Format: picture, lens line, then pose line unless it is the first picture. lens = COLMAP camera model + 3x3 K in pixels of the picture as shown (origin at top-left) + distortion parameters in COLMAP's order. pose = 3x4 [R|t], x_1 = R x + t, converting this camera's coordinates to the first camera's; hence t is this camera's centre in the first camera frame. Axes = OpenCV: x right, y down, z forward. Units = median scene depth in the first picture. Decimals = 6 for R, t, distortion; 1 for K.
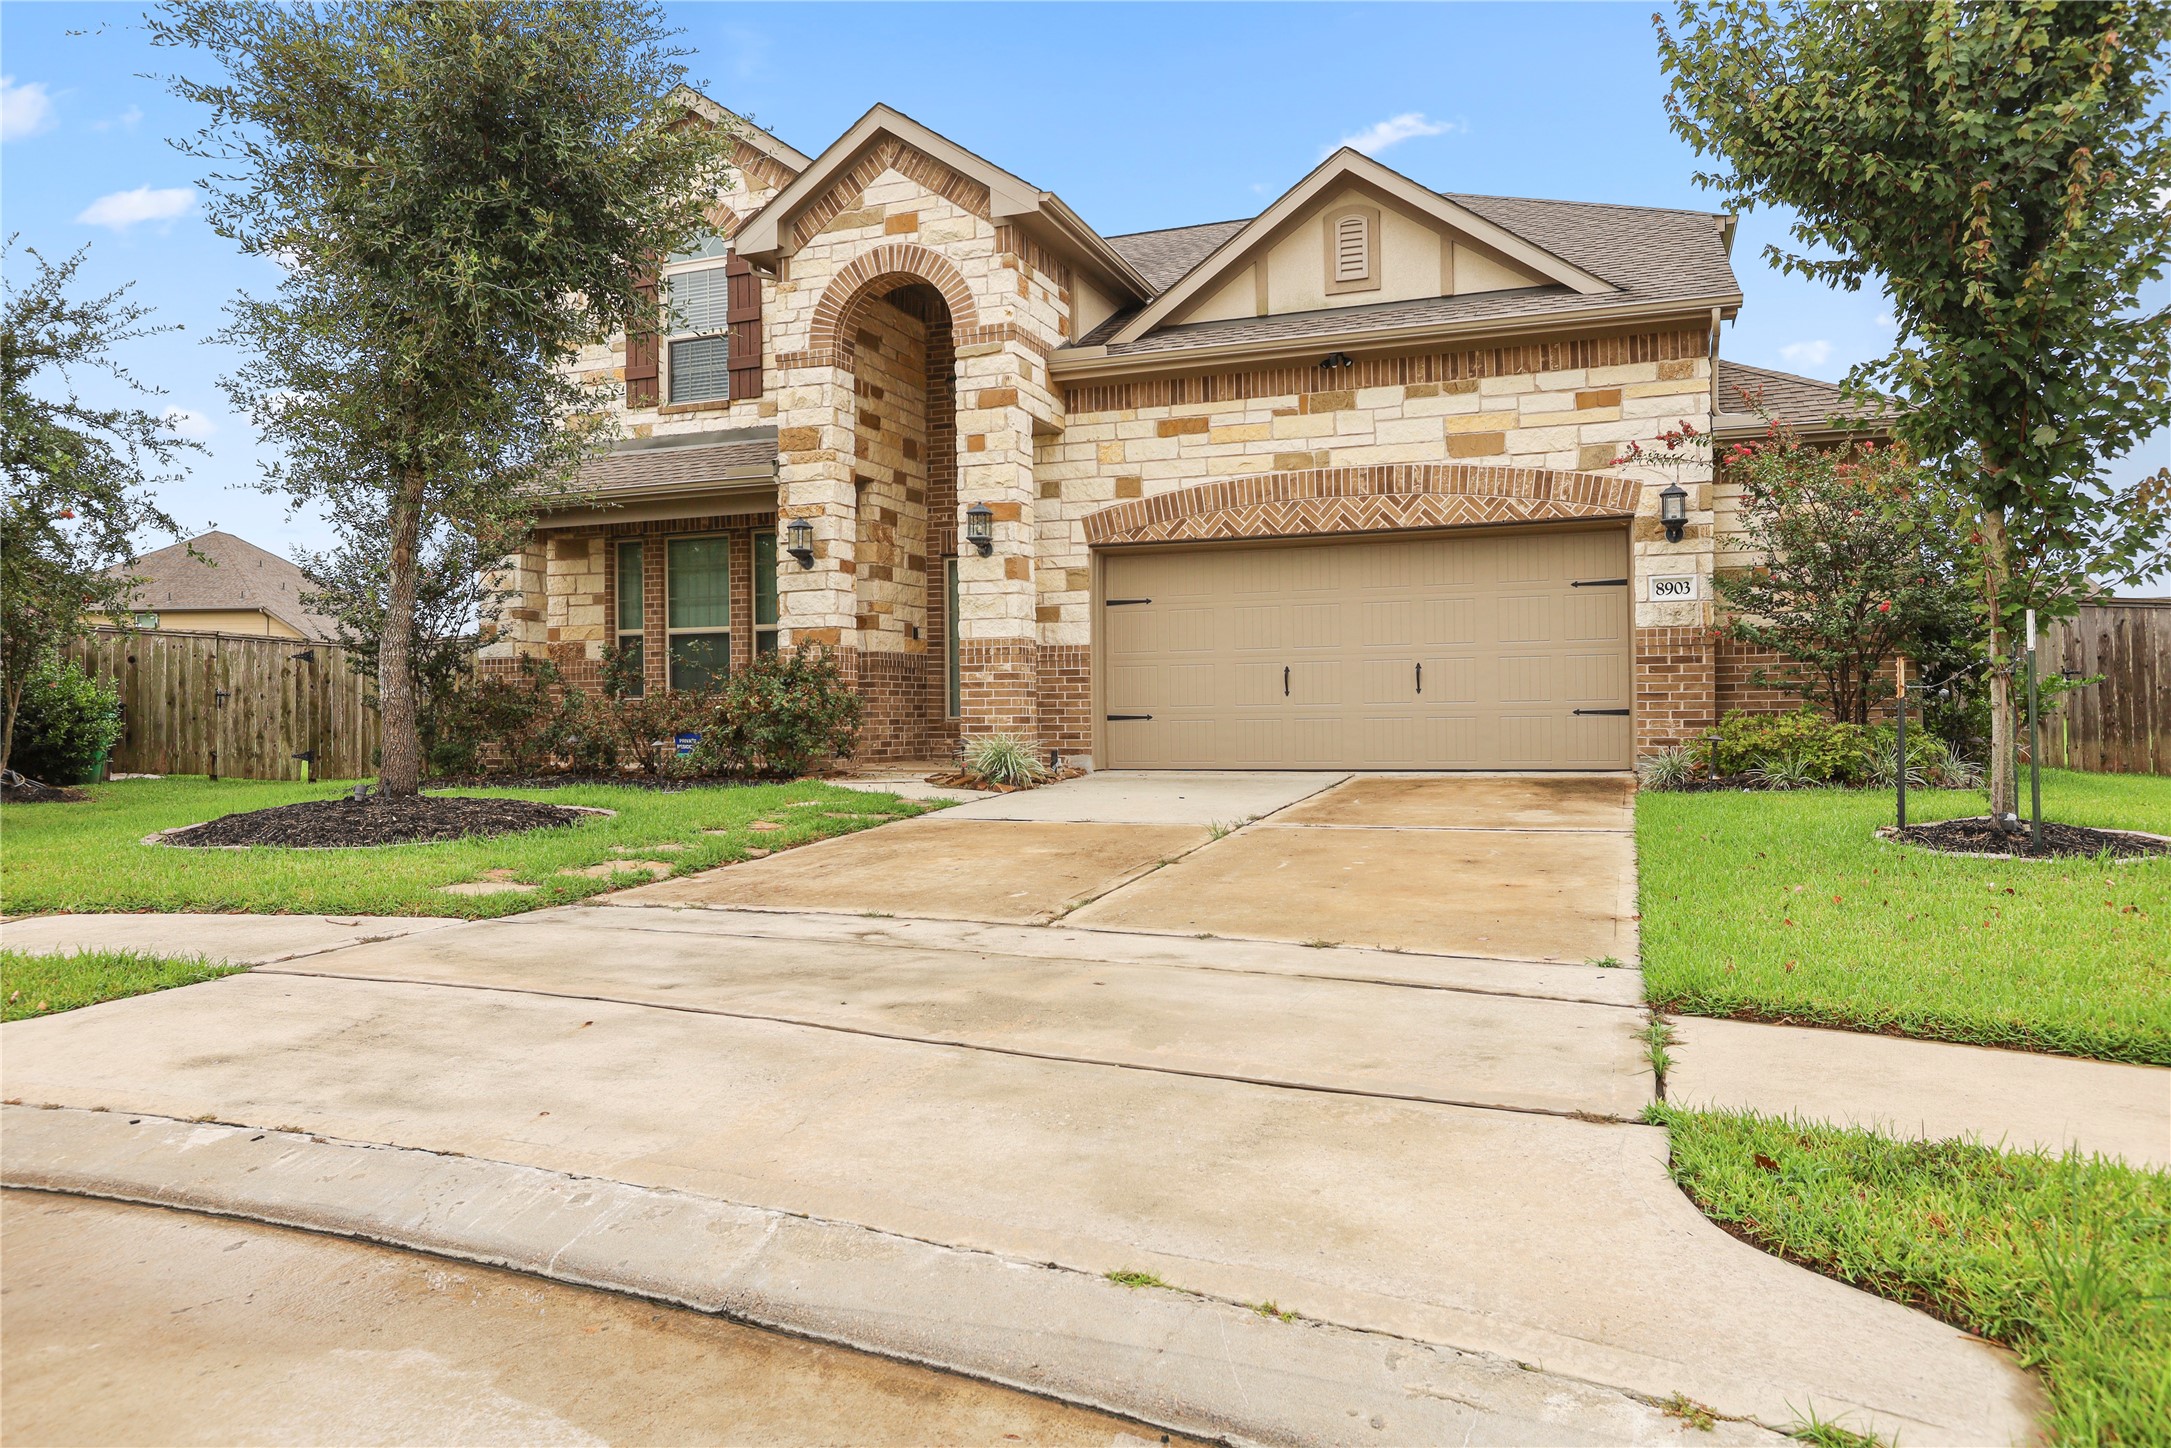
lens RADIAL K [[1461.0, 0, 1080.3], [0, 1461.0, 709.8], [0, 0, 1]] dist [-0.006348, 0.041442]
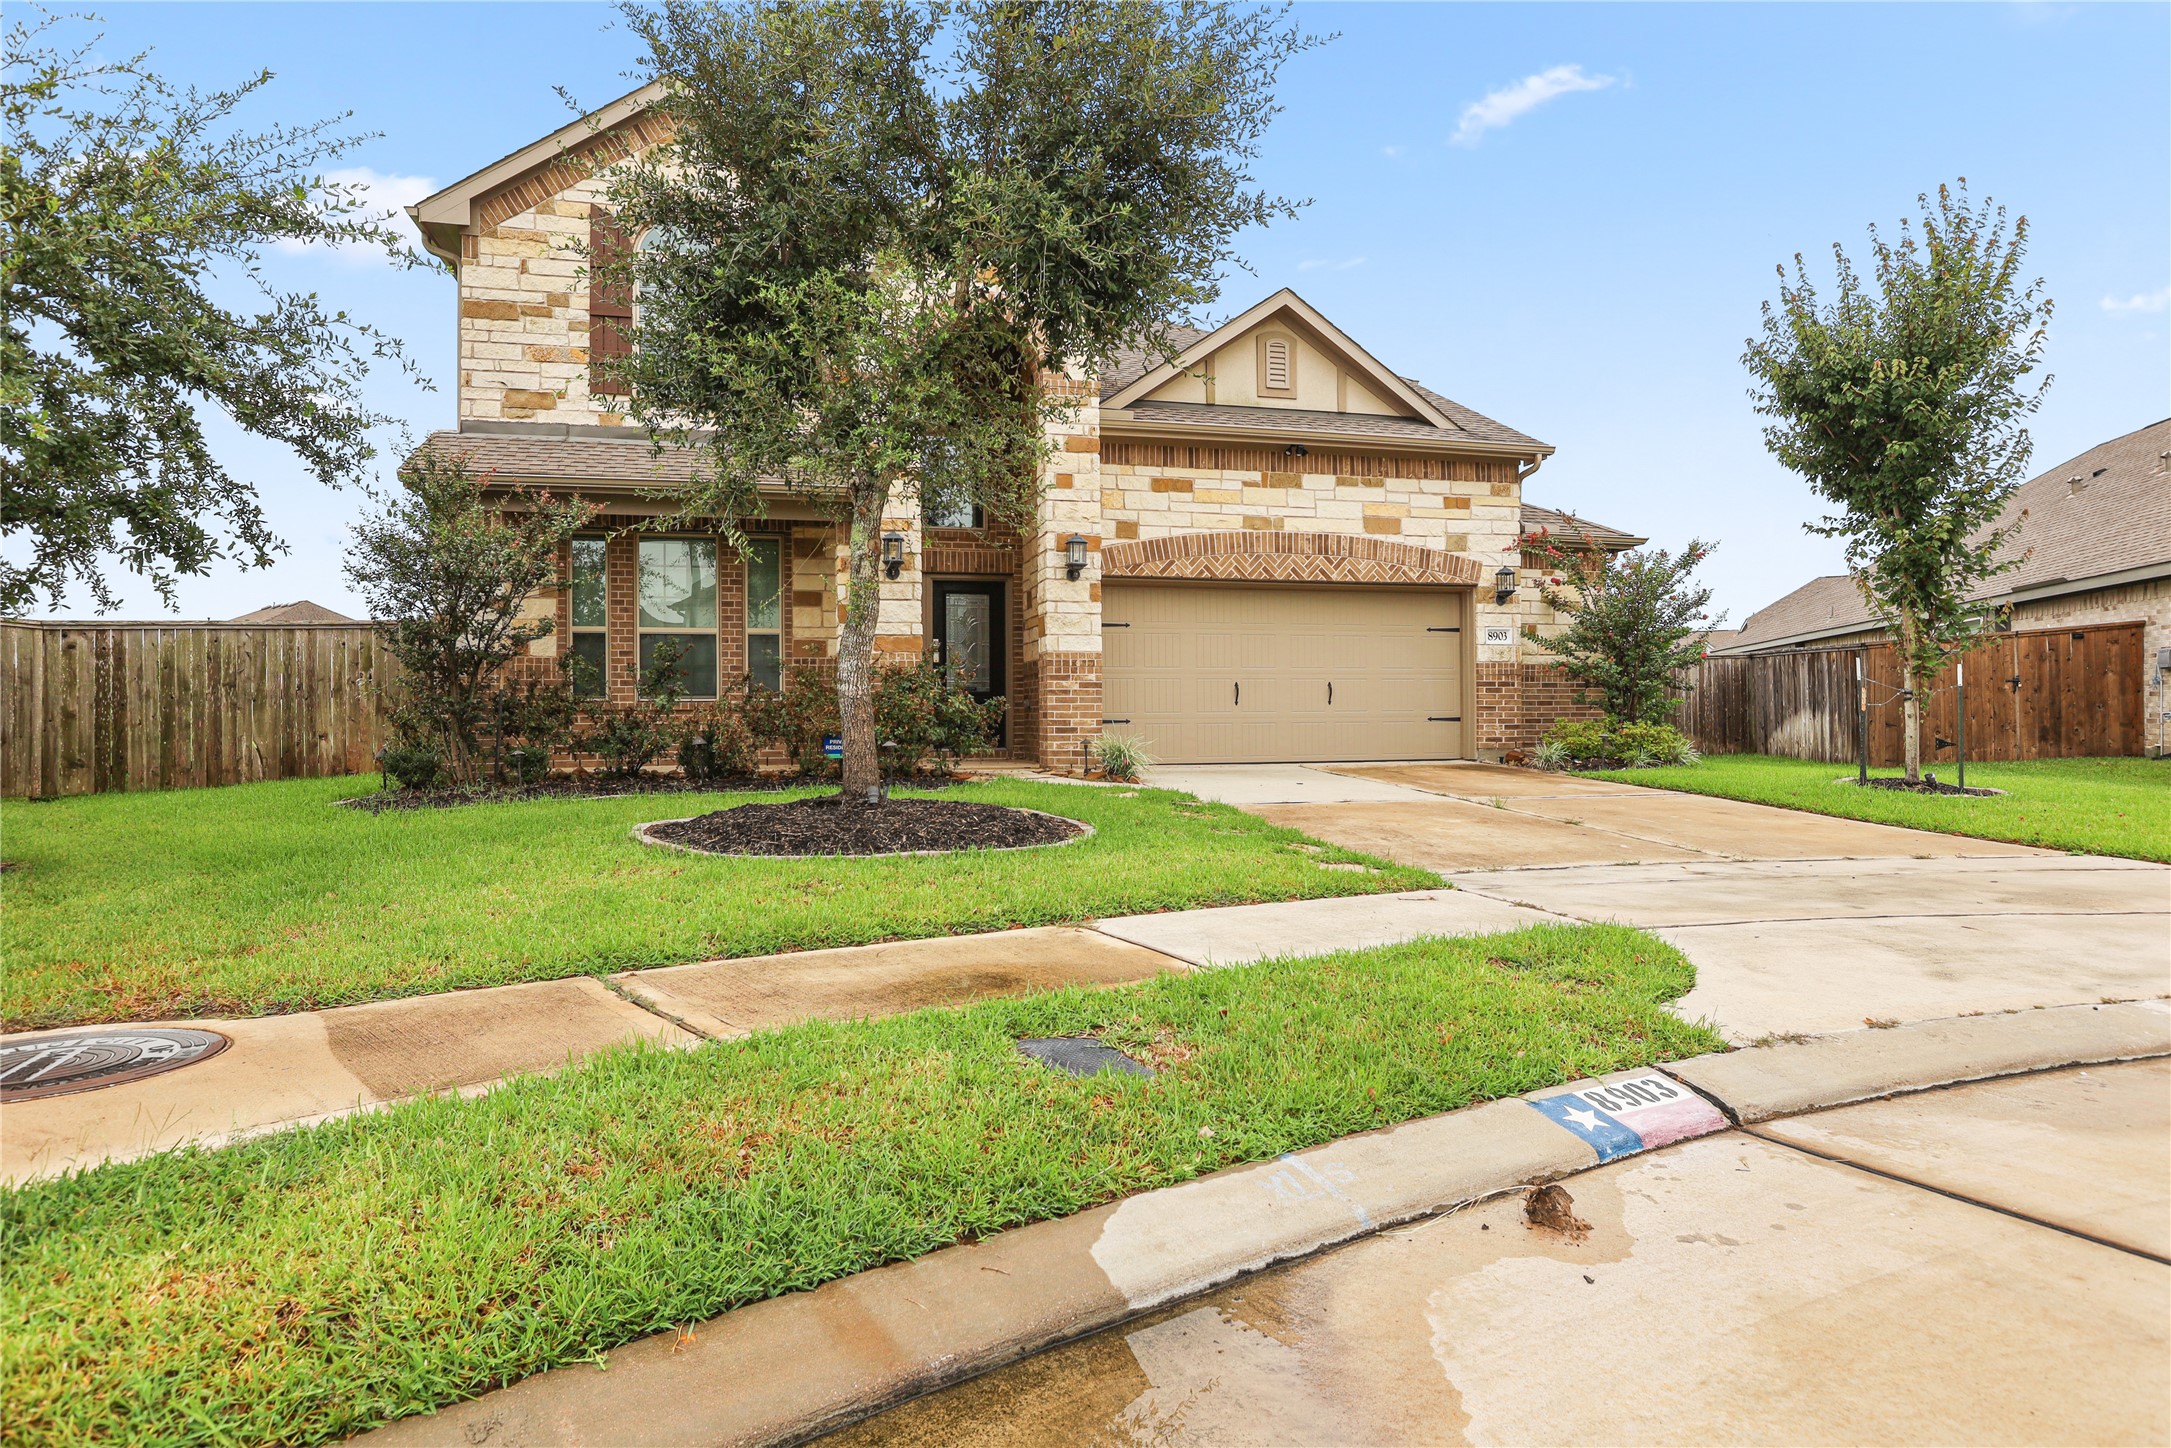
lens RADIAL K [[1262.4, 0, 1085.5], [0, 1262.4, 724.0], [0, 0, 1]] dist [-0.019016, -0.000191]
pose [[0.817558, 0.004283, 0.575830, -0.627308], [-0.006181, 0.999980, 0.001339, 0.006651], [-0.575813, -0.004654, 0.817568, 0.179568]]
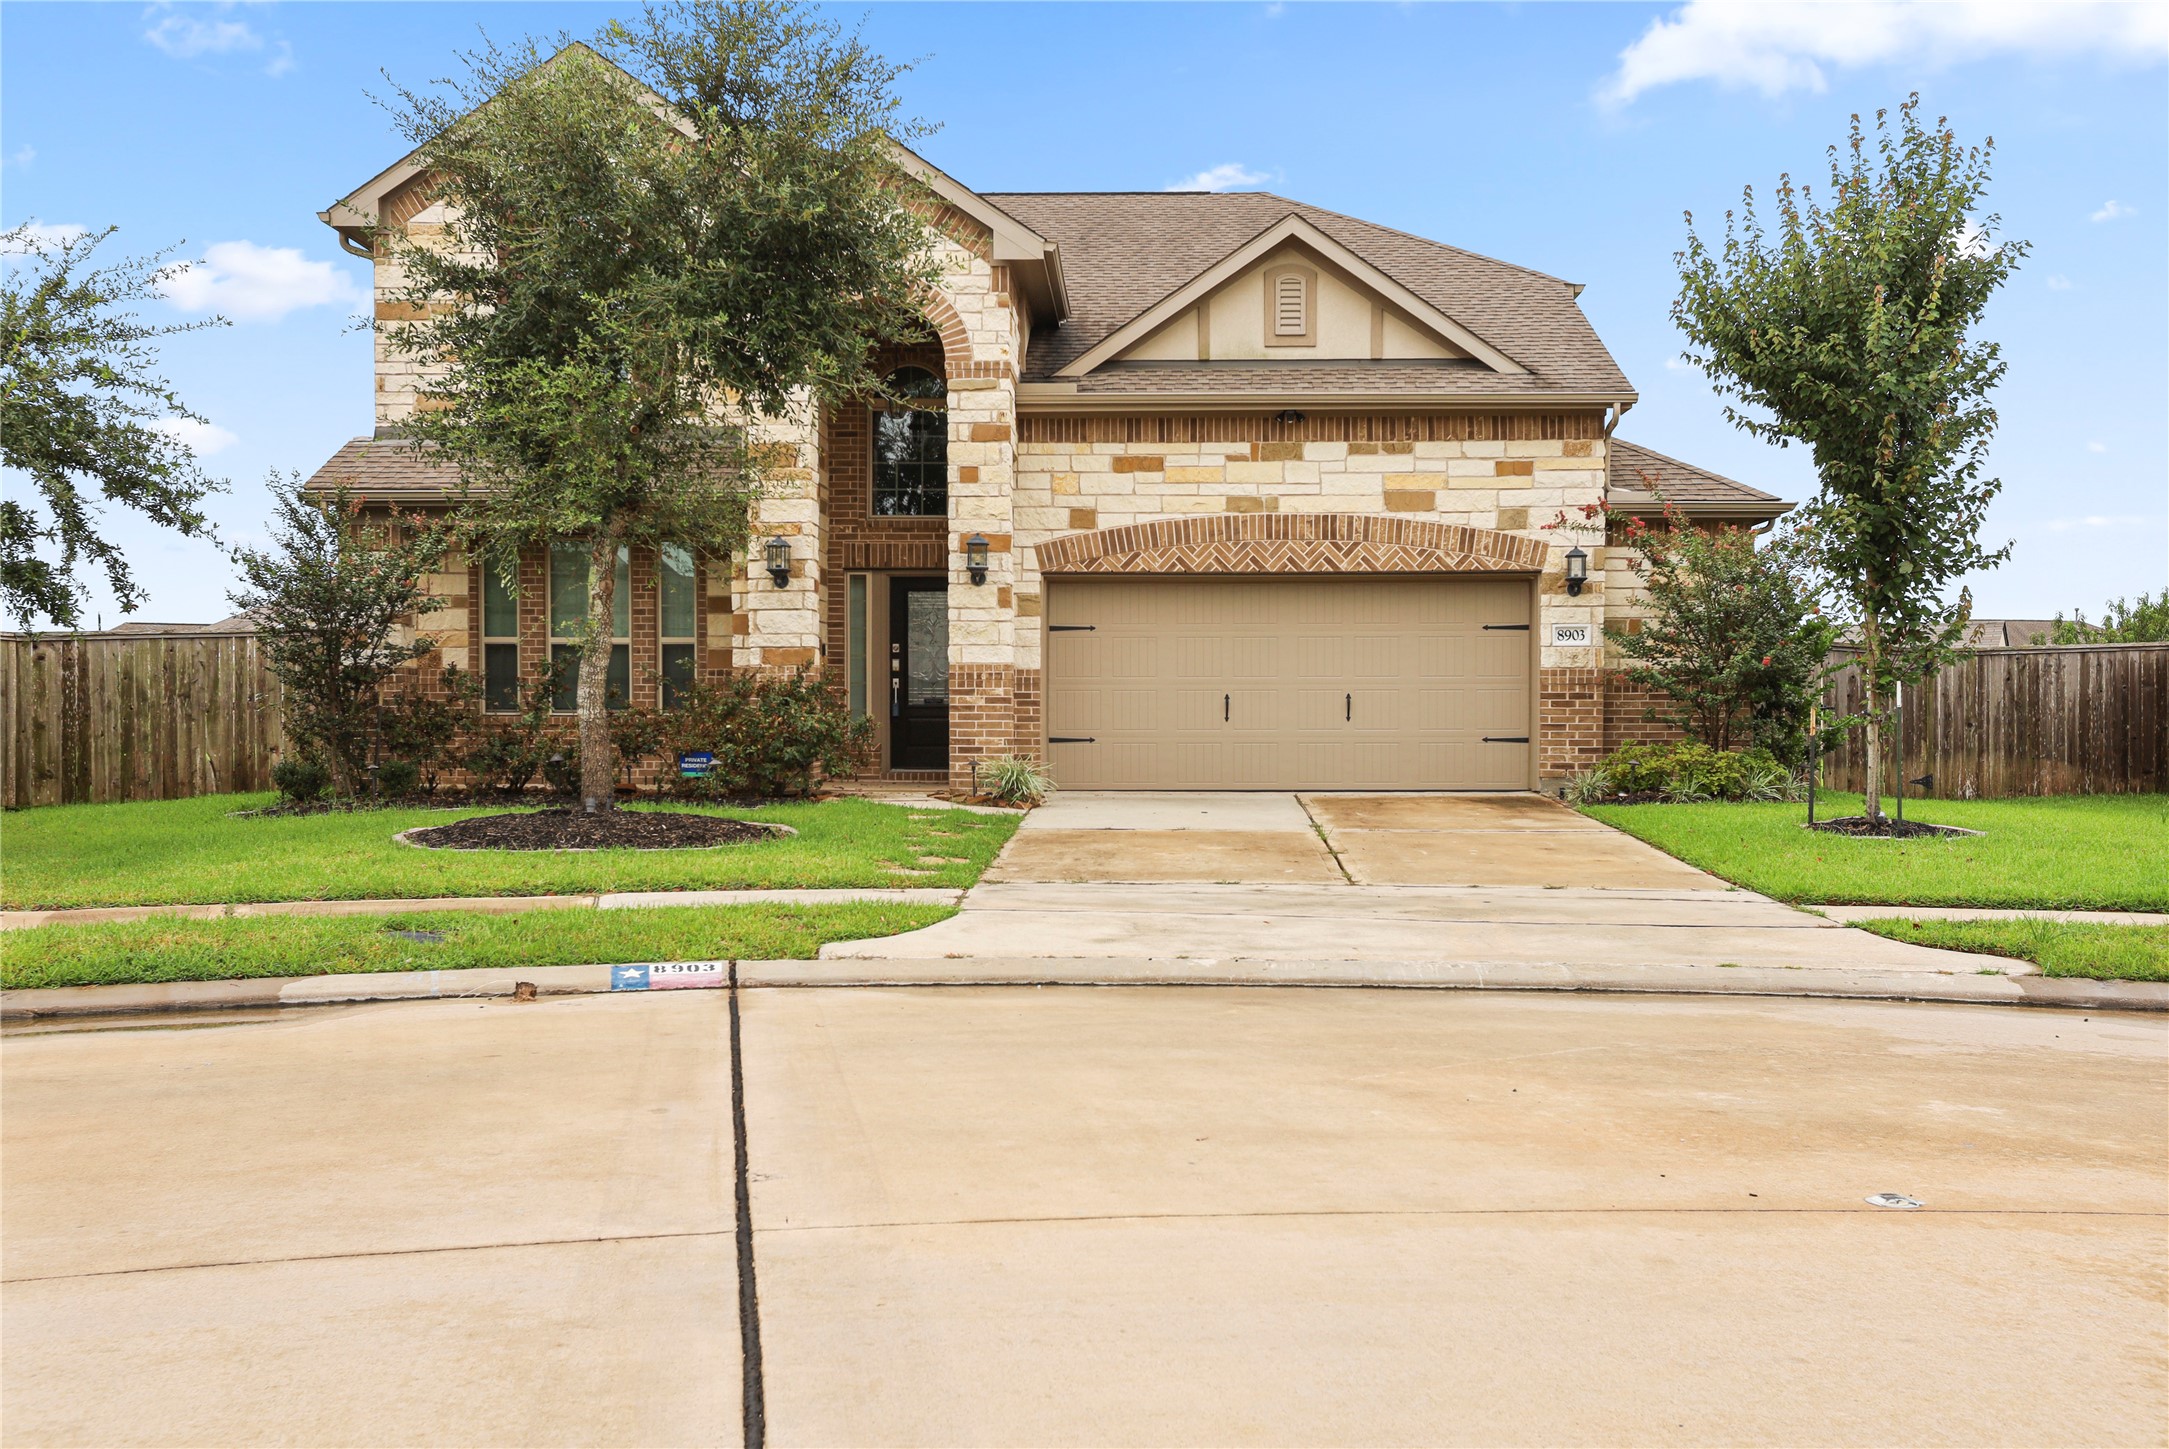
lens RADIAL K [[2160.1, 0, 1082.9], [0, 2160.1, 786.4], [0, 0, 1]] dist [0.103298, -0.225191]
pose [[0.945176, 0.002472, 0.326553, -0.496545], [-0.012318, 0.999530, 0.028085, -0.005447], [-0.326330, -0.030567, 0.944762, -0.486438]]
